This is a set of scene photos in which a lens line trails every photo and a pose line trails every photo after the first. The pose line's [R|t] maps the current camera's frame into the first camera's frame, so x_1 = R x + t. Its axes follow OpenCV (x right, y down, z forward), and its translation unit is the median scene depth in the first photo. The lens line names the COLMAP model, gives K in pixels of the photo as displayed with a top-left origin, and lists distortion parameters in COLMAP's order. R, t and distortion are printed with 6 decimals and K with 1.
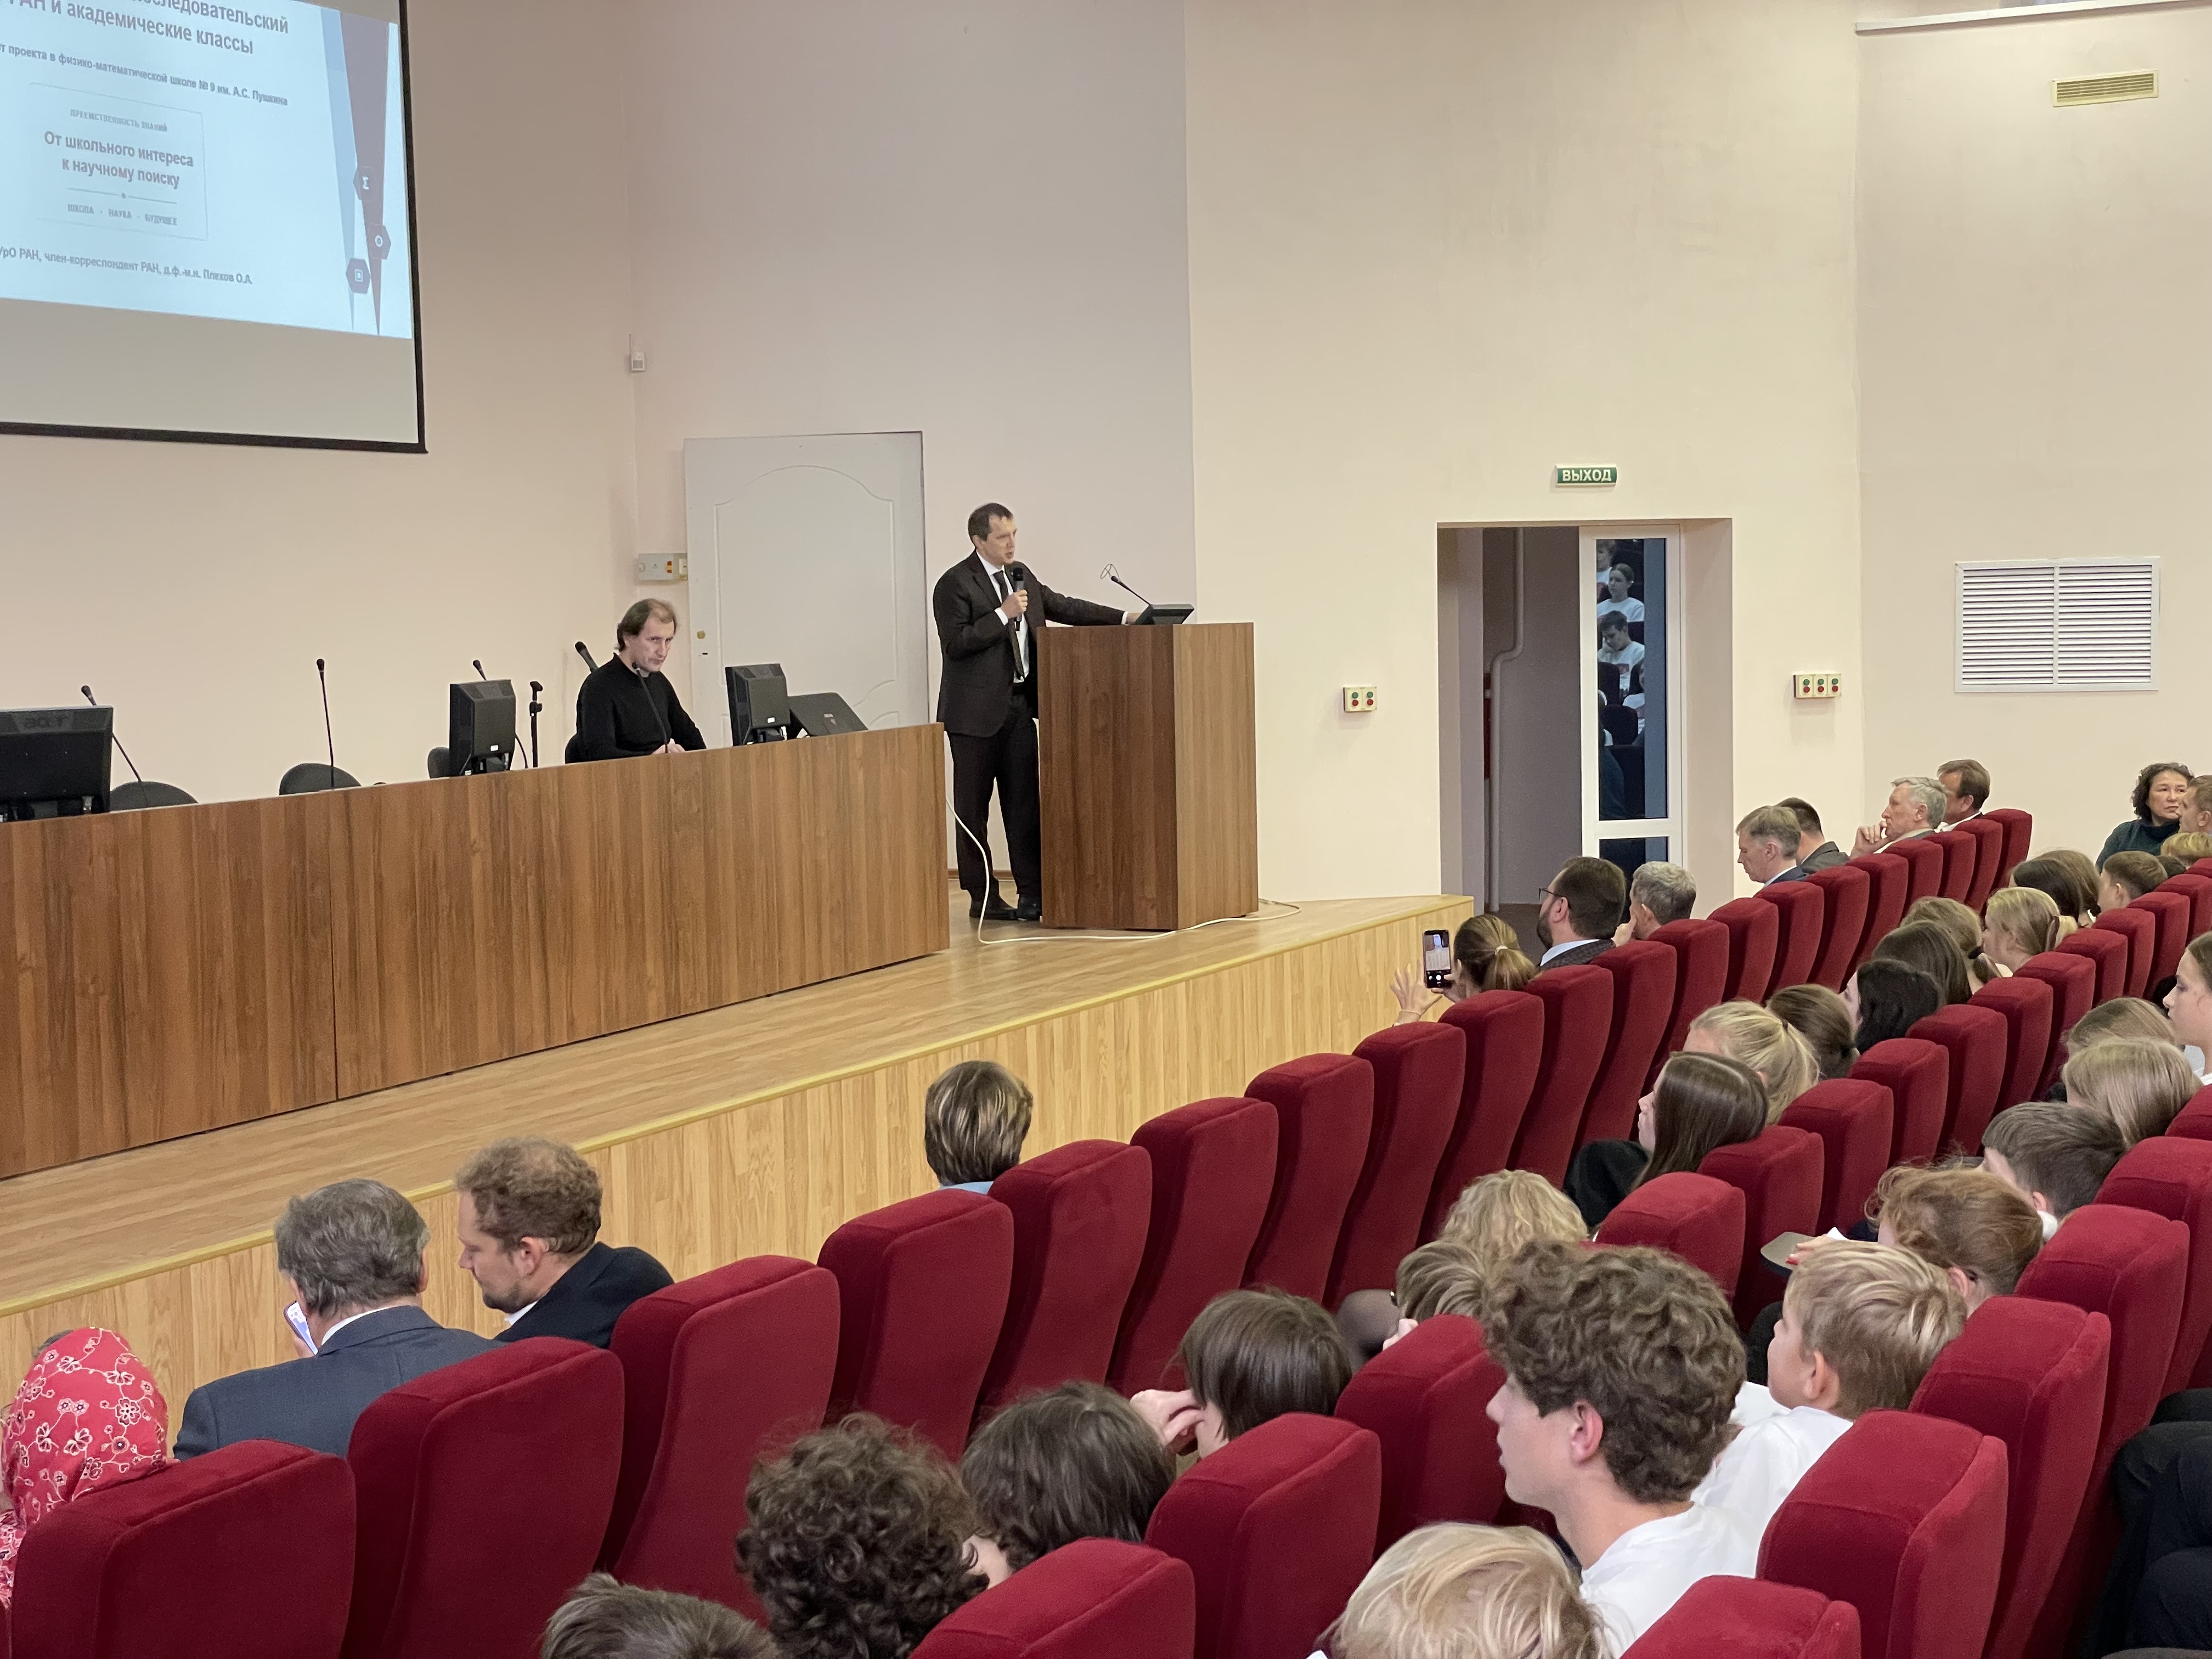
lens RADIAL K [[3294.8, 0, 1125.1], [0, 3294.8, 828.1], [0, 0, 1]] dist [0.114451, 0.000000]
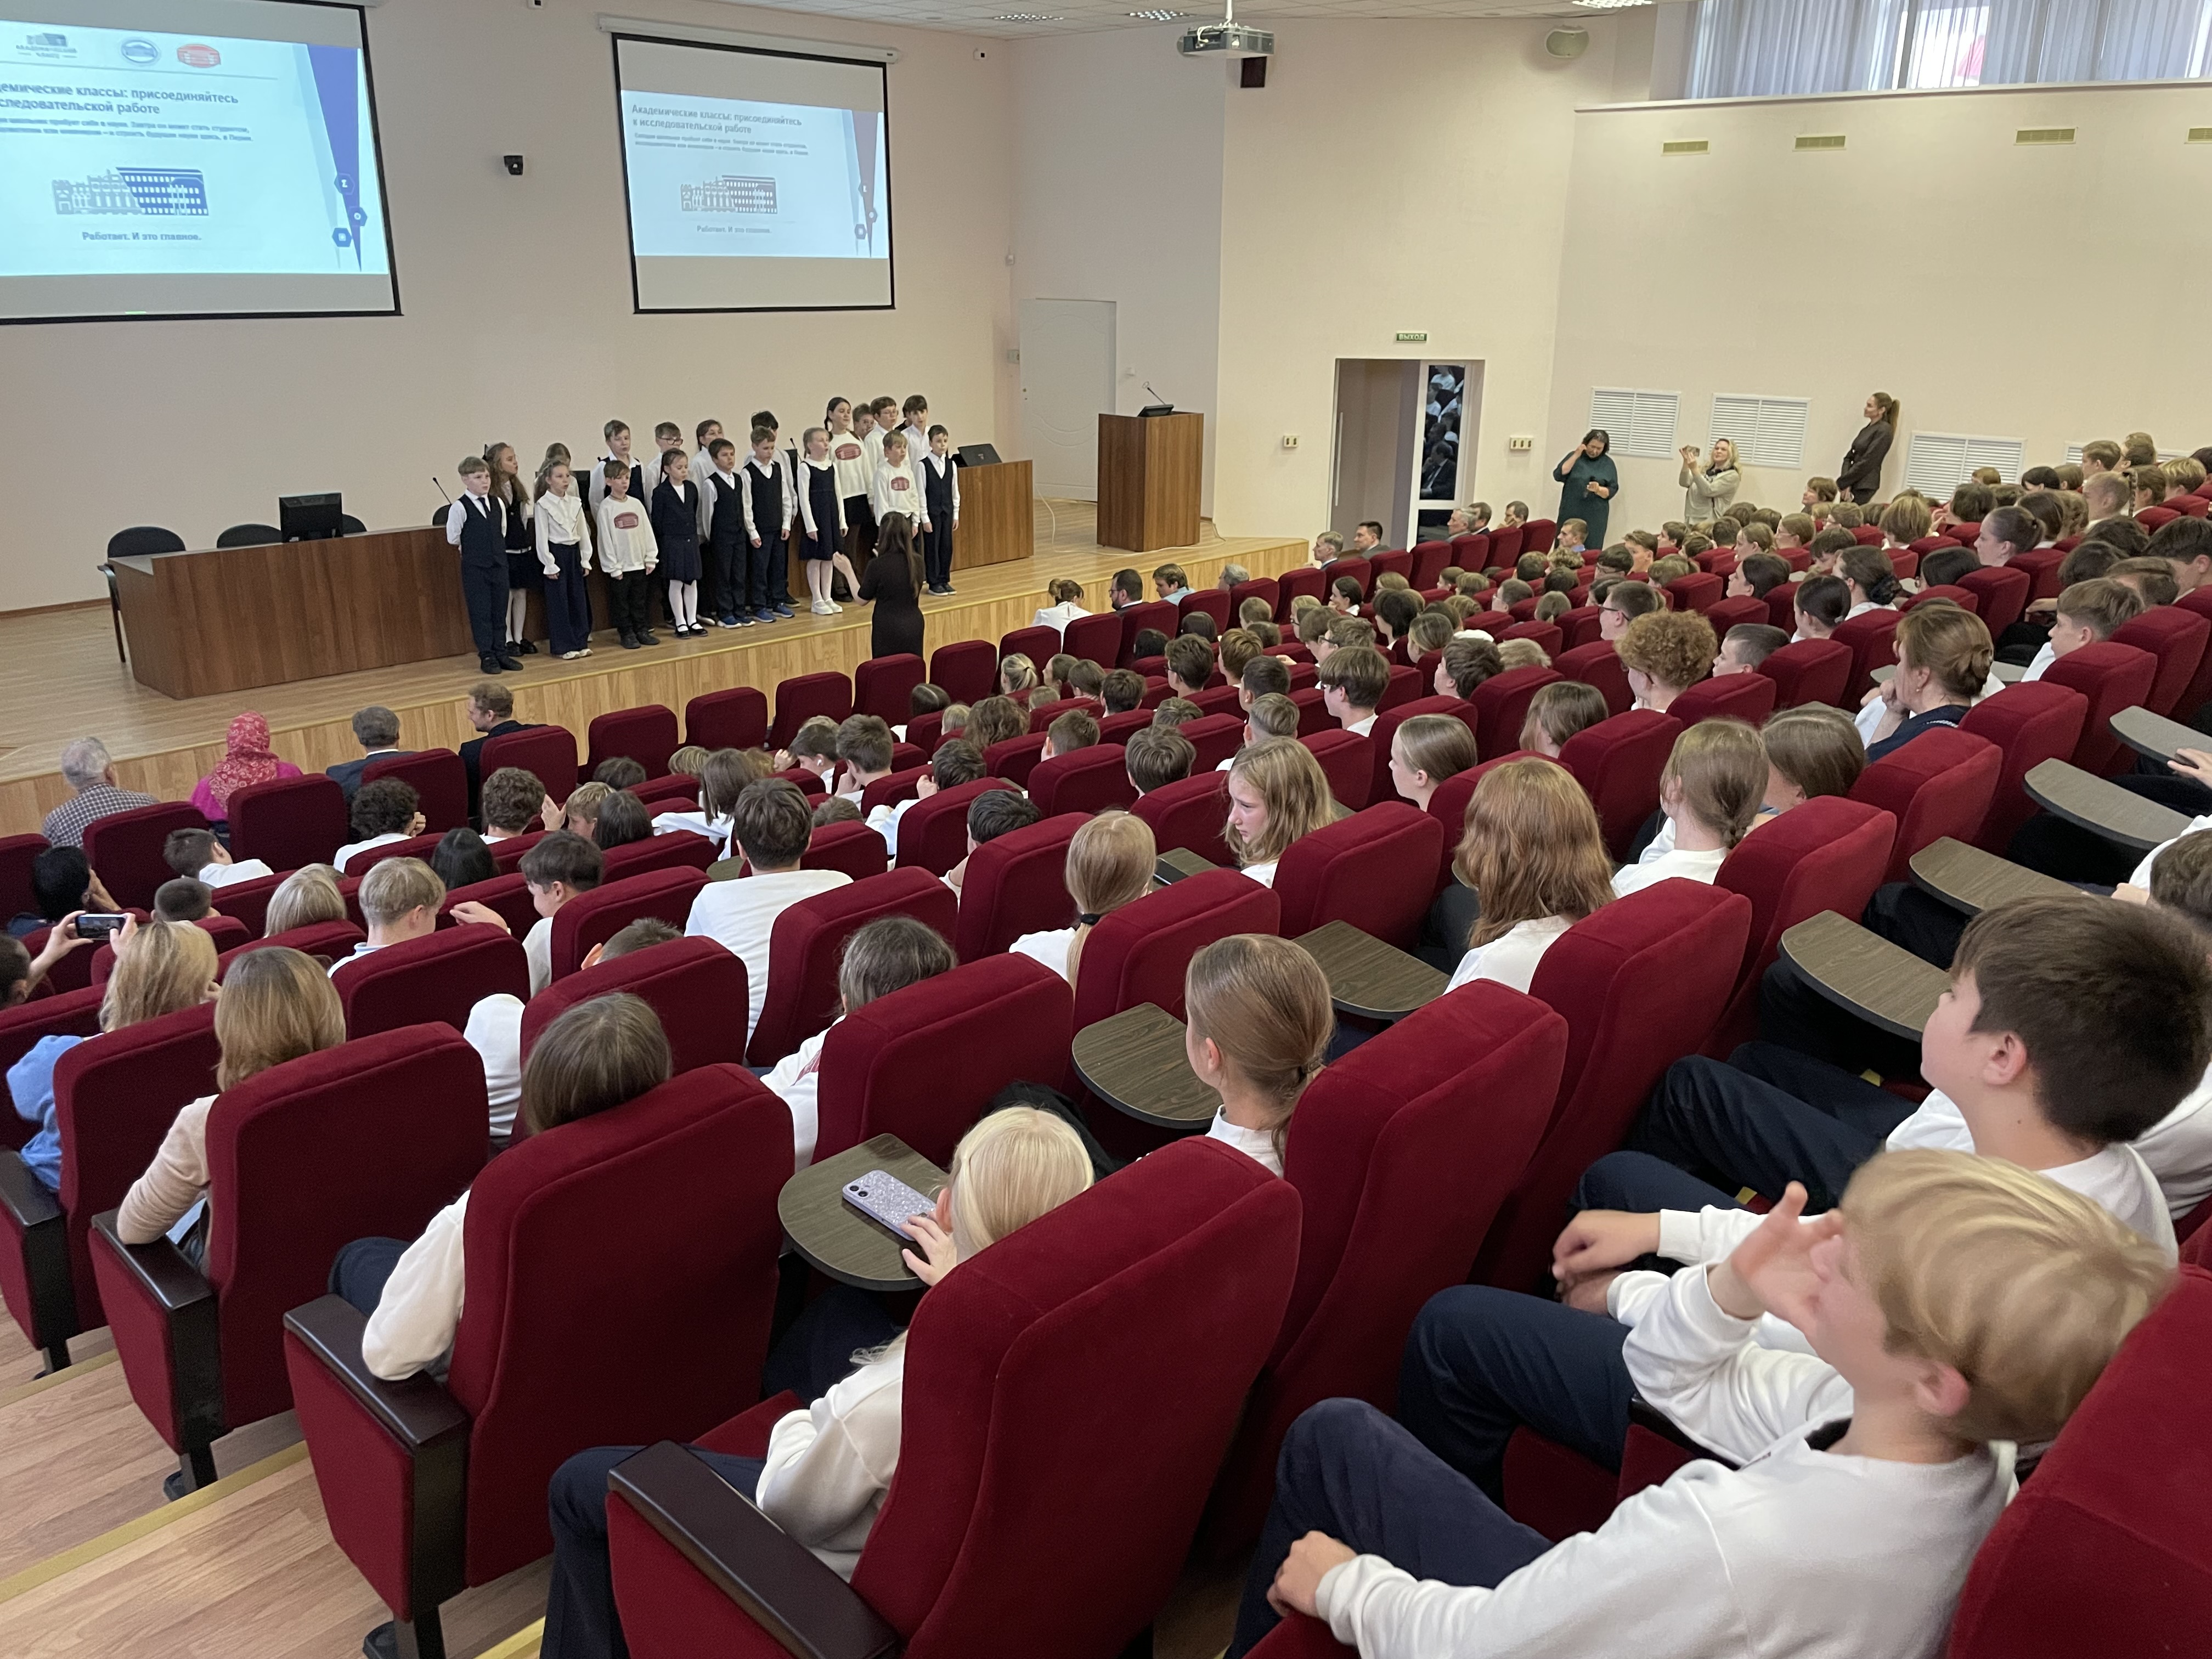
lens RADIAL K [[1673.6, 0, 1114.2], [0, 1673.6, 824.5], [0, 0, 1]] dist [0.081500, -0.096003]
pose [[0.952601, 0.126191, -0.276817, 0.411576], [-0.051228, 0.963457, 0.262917, -0.111250], [0.299879, -0.236275, 0.924255, -0.181597]]
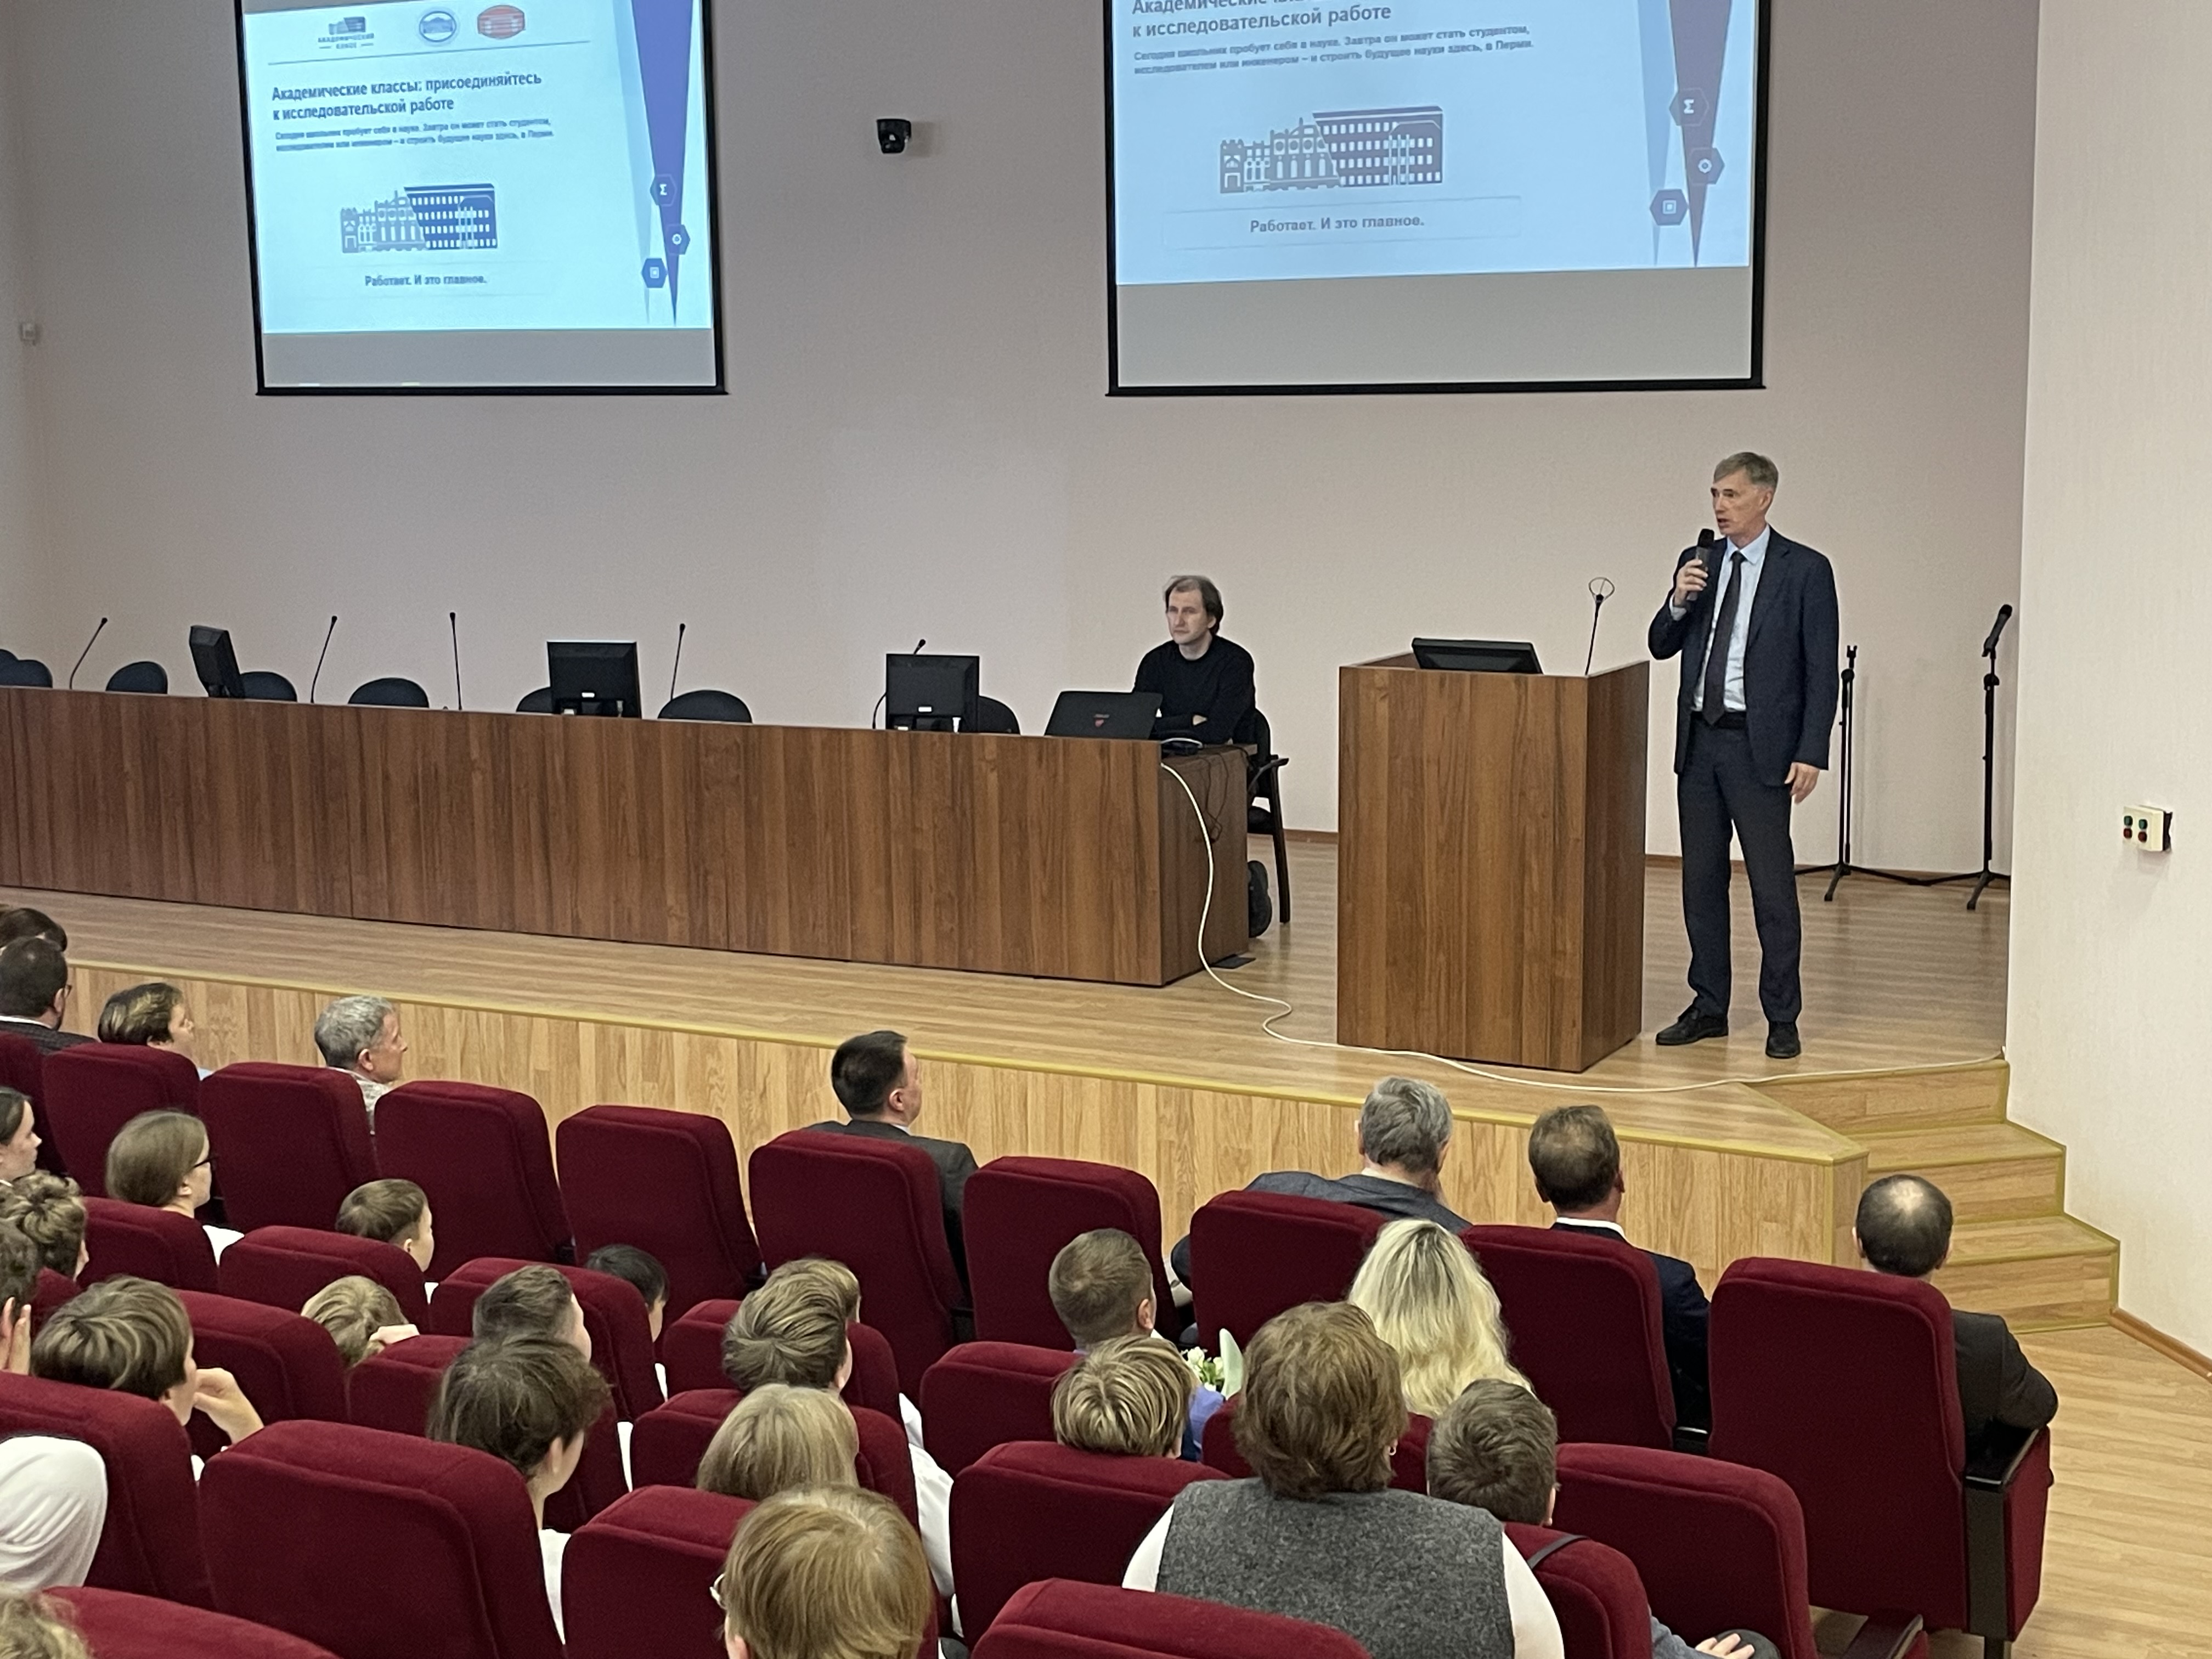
lens RADIAL K [[2972.8, 0, 1117.0], [0, 2972.8, 809.6], [0, 0, 1]] dist [0.104601, 0.000000]
pose [[-0.042828, 0.165633, -0.985257, 0.846592], [-0.060751, 0.983905, 0.168047, -0.168338], [0.997234, 0.067052, -0.032076, 1.133621]]
